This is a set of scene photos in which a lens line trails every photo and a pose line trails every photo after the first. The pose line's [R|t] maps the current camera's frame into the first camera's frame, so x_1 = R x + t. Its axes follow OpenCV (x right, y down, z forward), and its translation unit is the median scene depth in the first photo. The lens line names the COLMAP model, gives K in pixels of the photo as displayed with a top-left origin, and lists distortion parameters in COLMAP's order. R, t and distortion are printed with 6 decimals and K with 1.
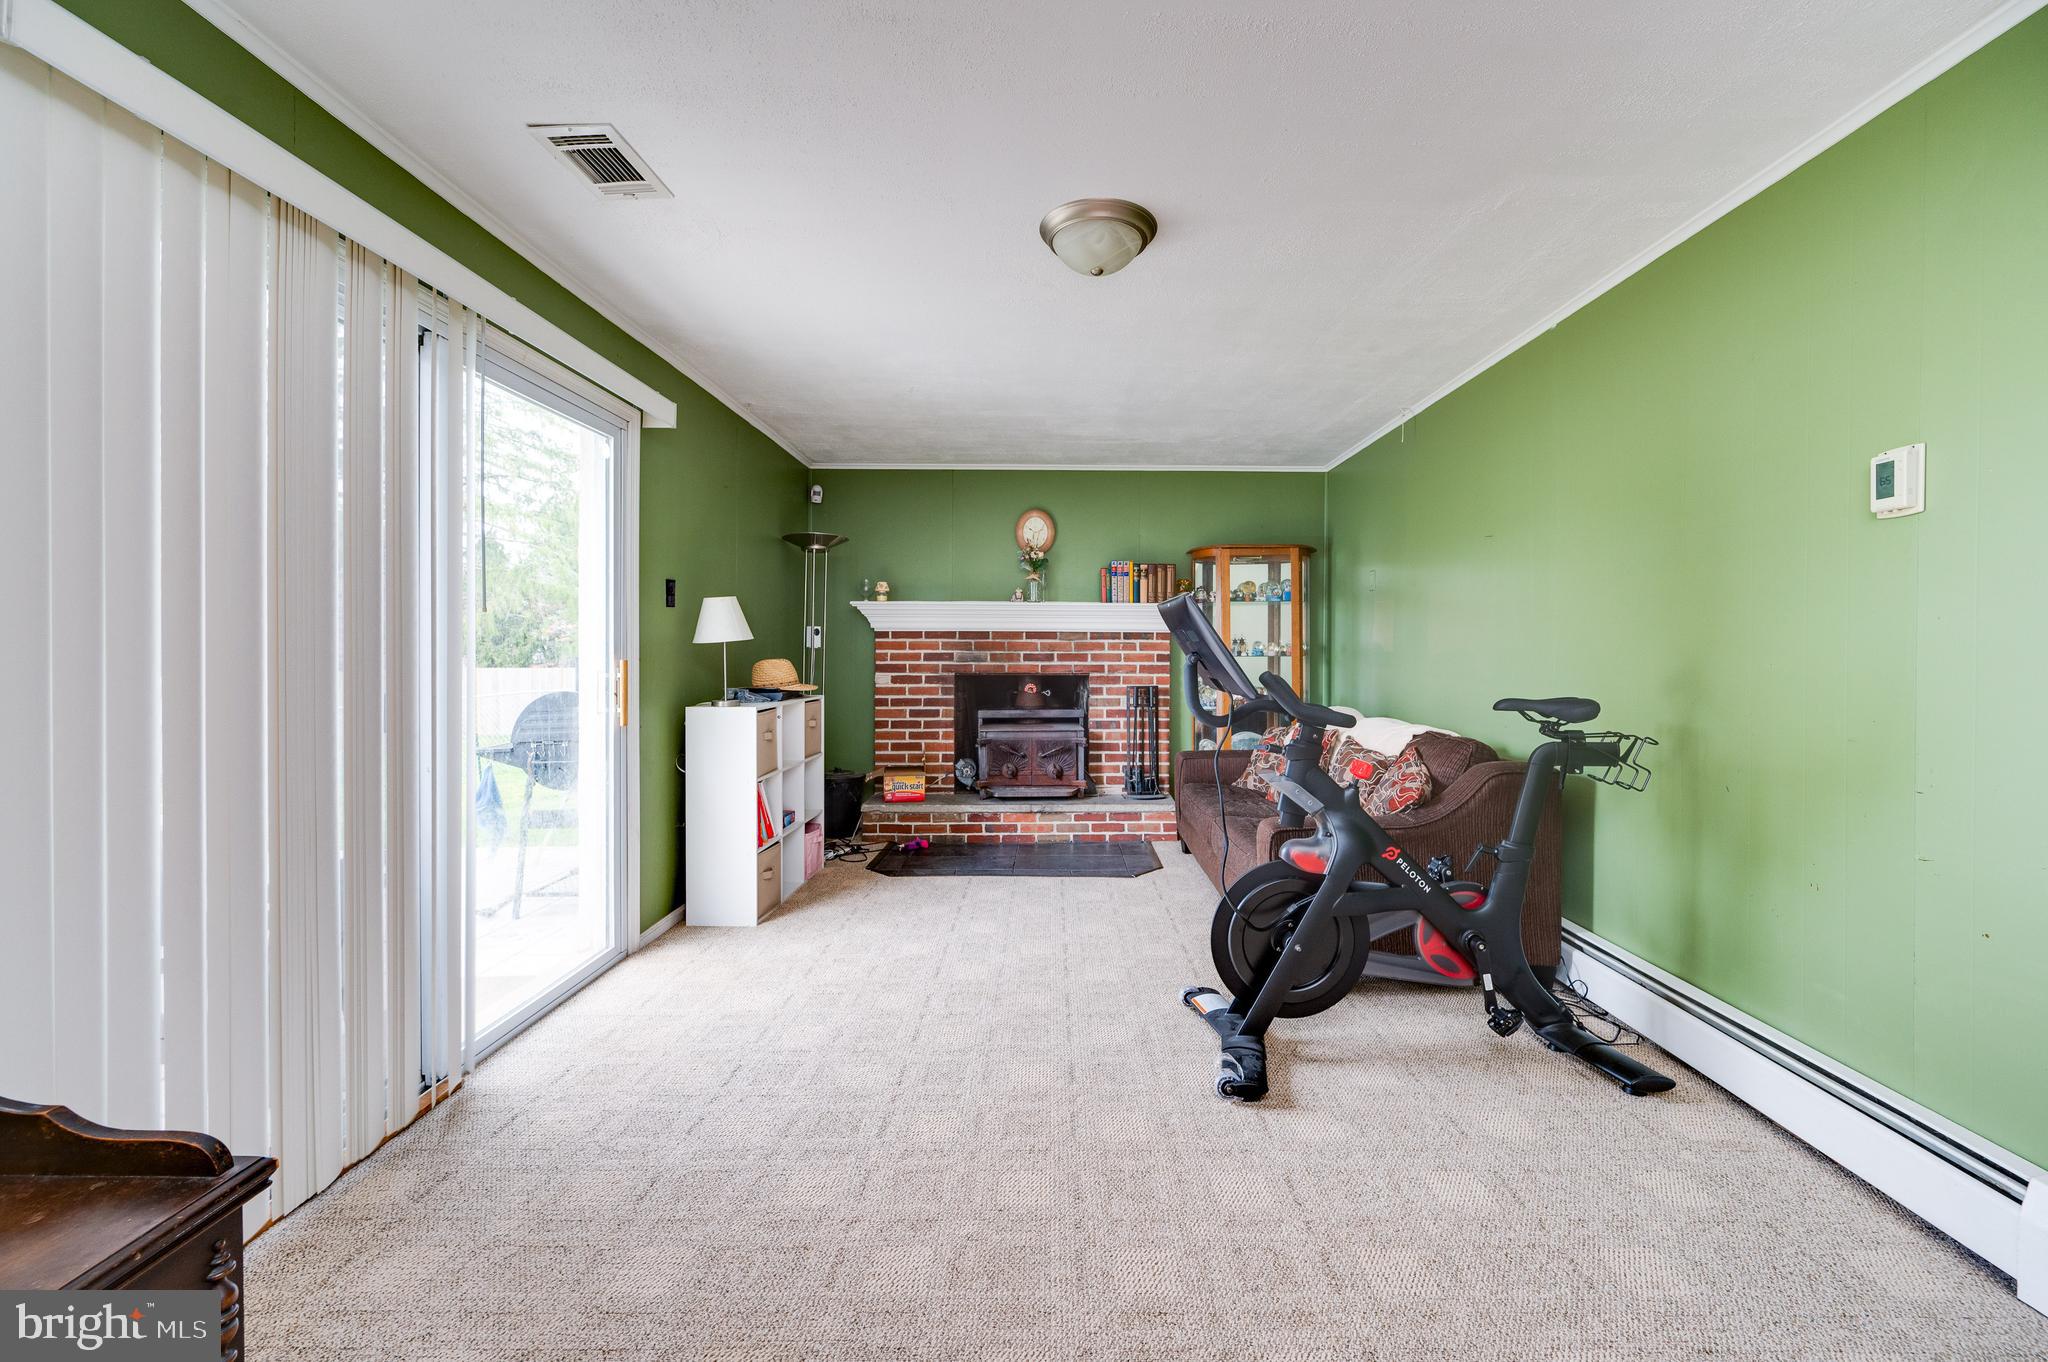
lens RADIAL K [[832.2, 0, 1029.4], [0, 832.2, 647.6], [0, 0, 1]] dist [-0.000243, 0.000000]
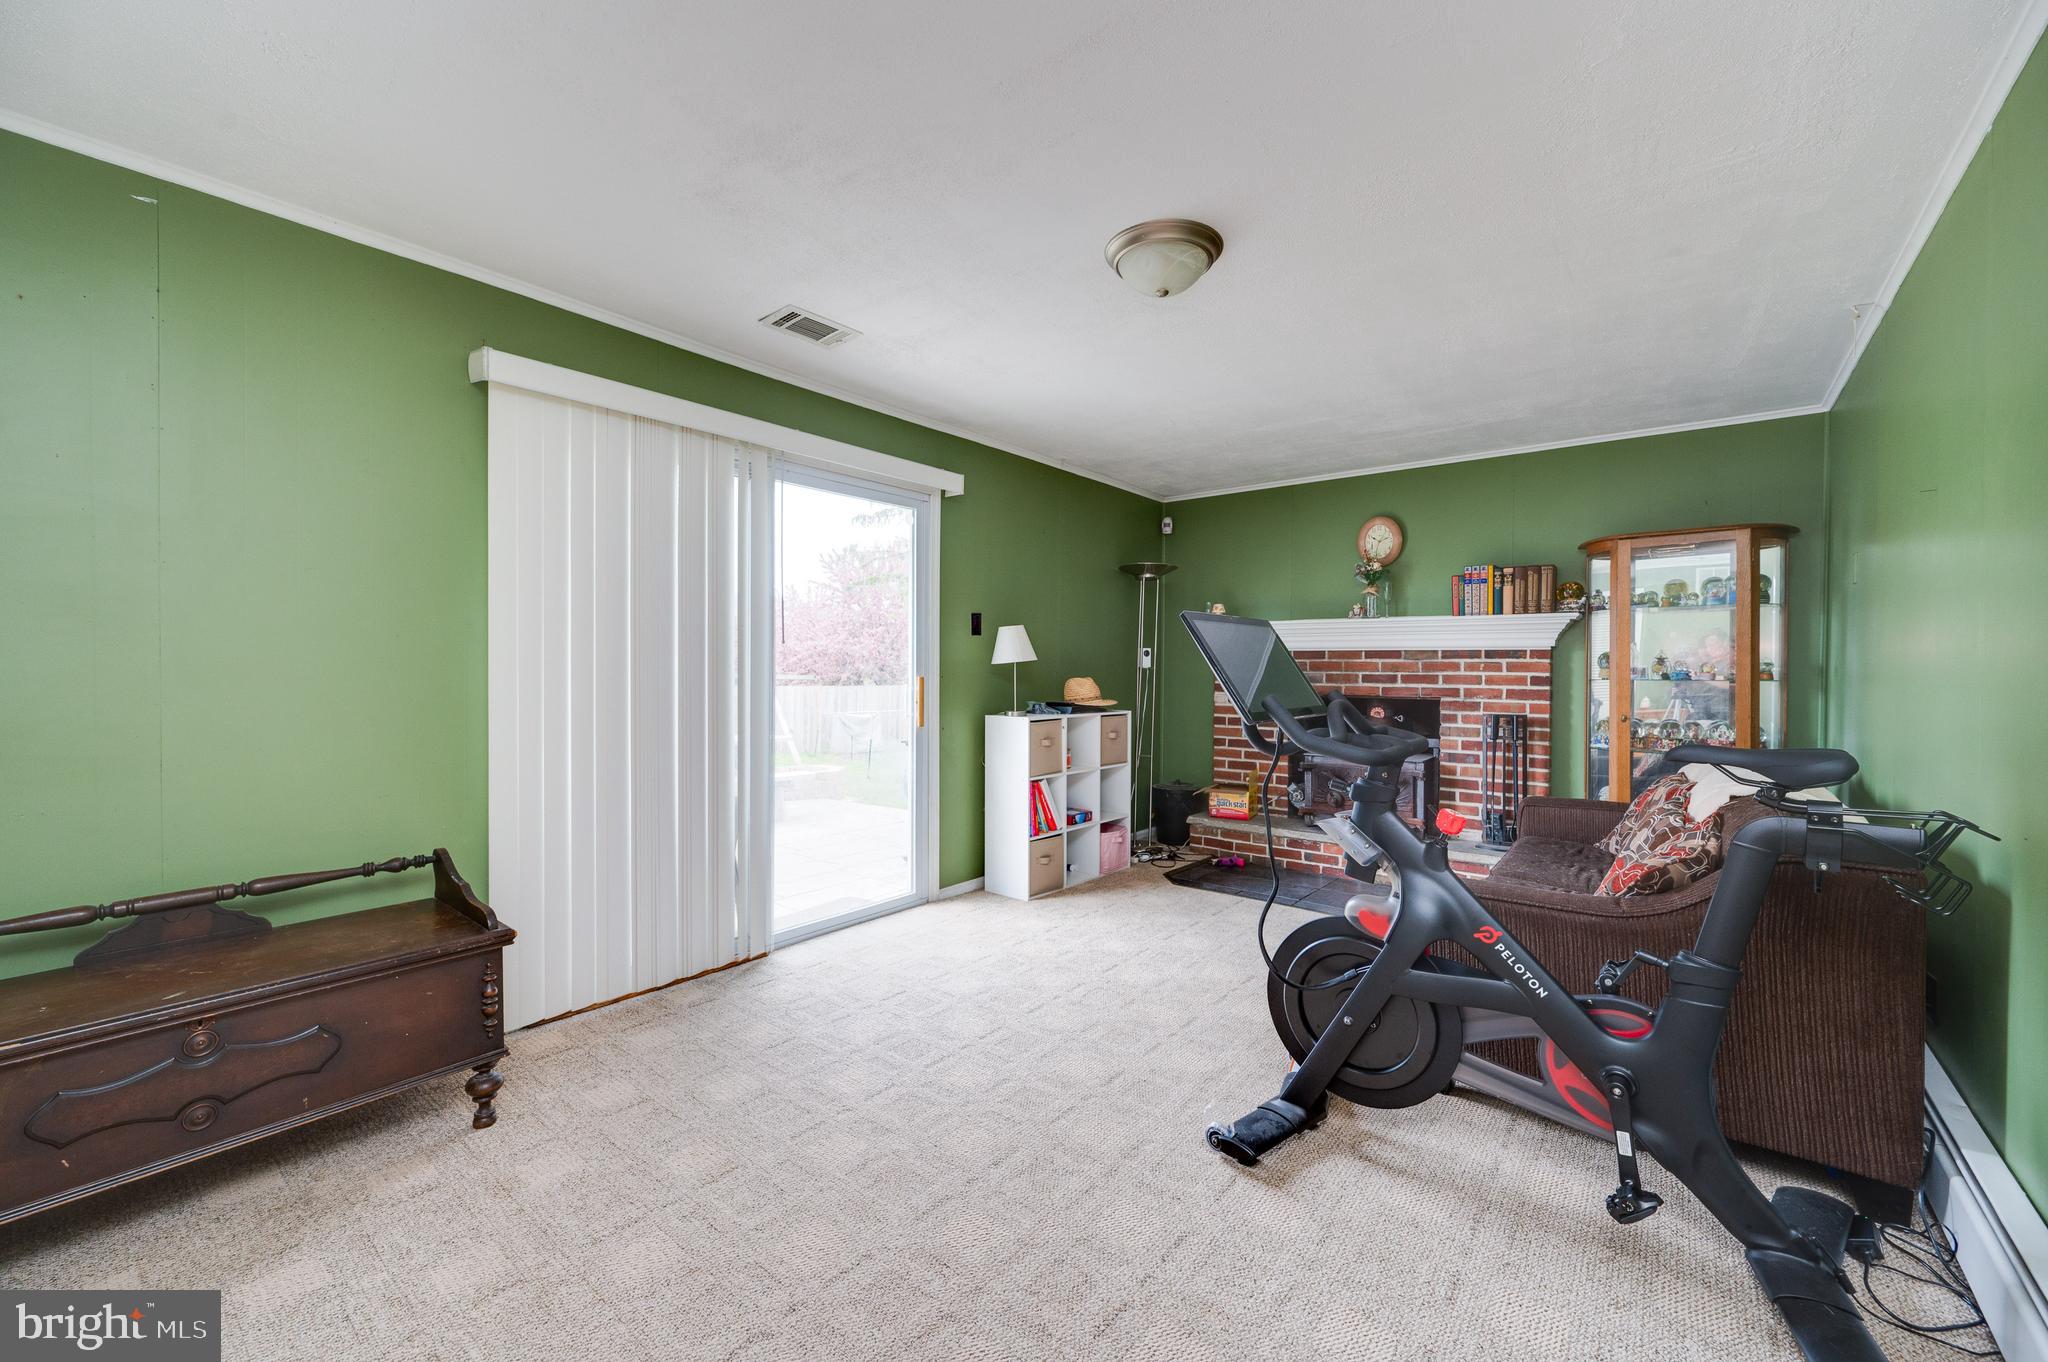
lens RADIAL K [[810.0, 0, 1017.4], [0, 810.0, 667.5], [0, 0, 1]] dist [-0.000149, -0.000067]
pose [[0.771289, 0.001632, -0.636483, 0.280413], [-0.001647, 0.999998, 0.000568, -0.000459], [0.636483, 0.000610, 0.771290, 0.067865]]
